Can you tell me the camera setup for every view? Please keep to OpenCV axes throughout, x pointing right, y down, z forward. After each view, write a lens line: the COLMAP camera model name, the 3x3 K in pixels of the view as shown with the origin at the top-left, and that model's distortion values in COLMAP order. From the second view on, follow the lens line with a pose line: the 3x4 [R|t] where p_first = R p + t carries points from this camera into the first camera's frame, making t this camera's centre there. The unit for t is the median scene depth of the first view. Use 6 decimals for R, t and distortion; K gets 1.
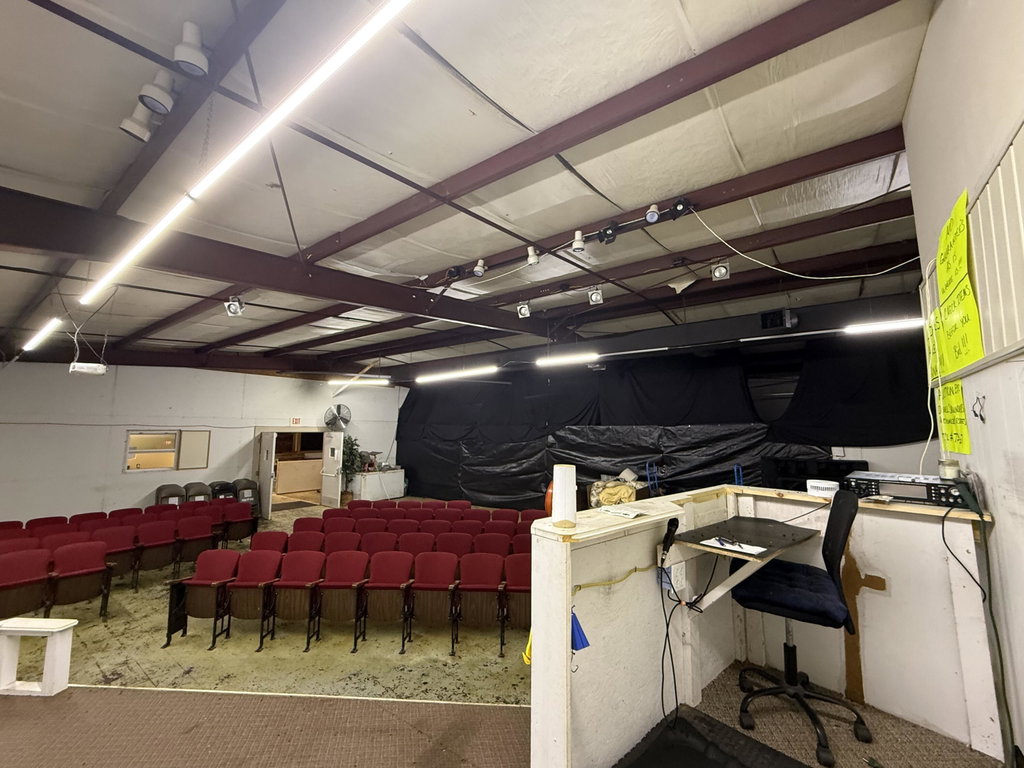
lens RADIAL K [[423.7, 0, 514.1], [0, 423.7, 384.5], [0, 0, 1]] dist [-0.000114, -0.000241]
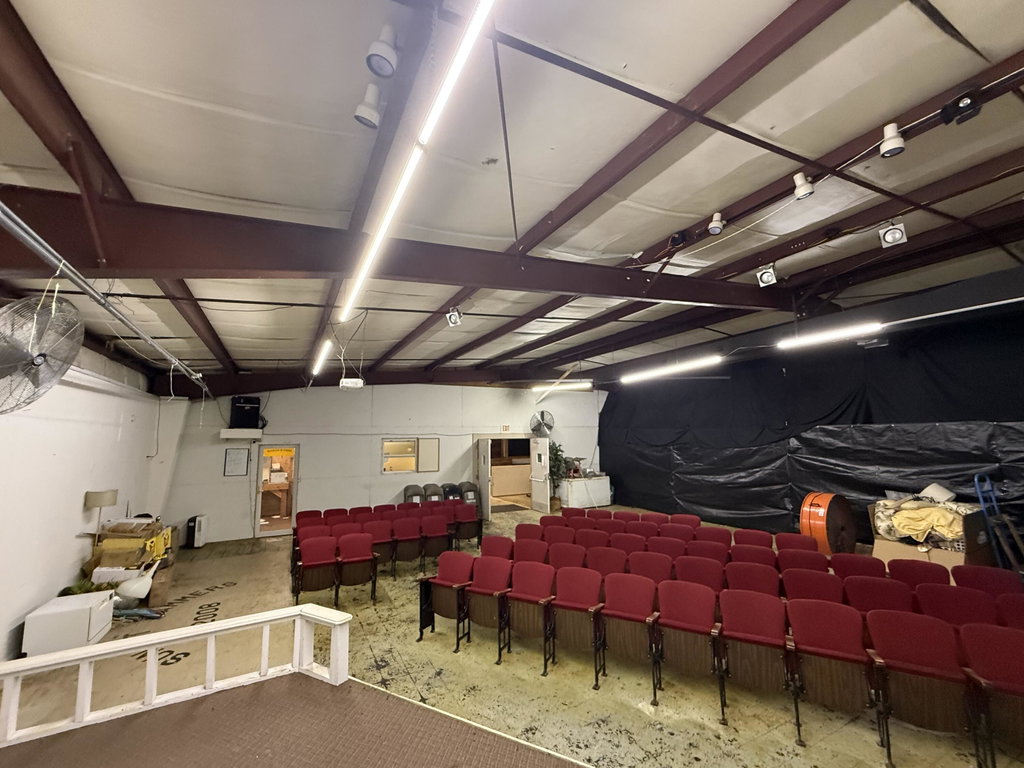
lens RADIAL K [[423.7, 0, 514.1], [0, 423.7, 384.5], [0, 0, 1]] dist [-0.000114, -0.000241]
pose [[0.904822, -0.067122, -0.420466, -0.092427], [0.060891, 0.997745, -0.028244, 0.018934], [0.421414, -0.000047, 0.906868, 0.107280]]
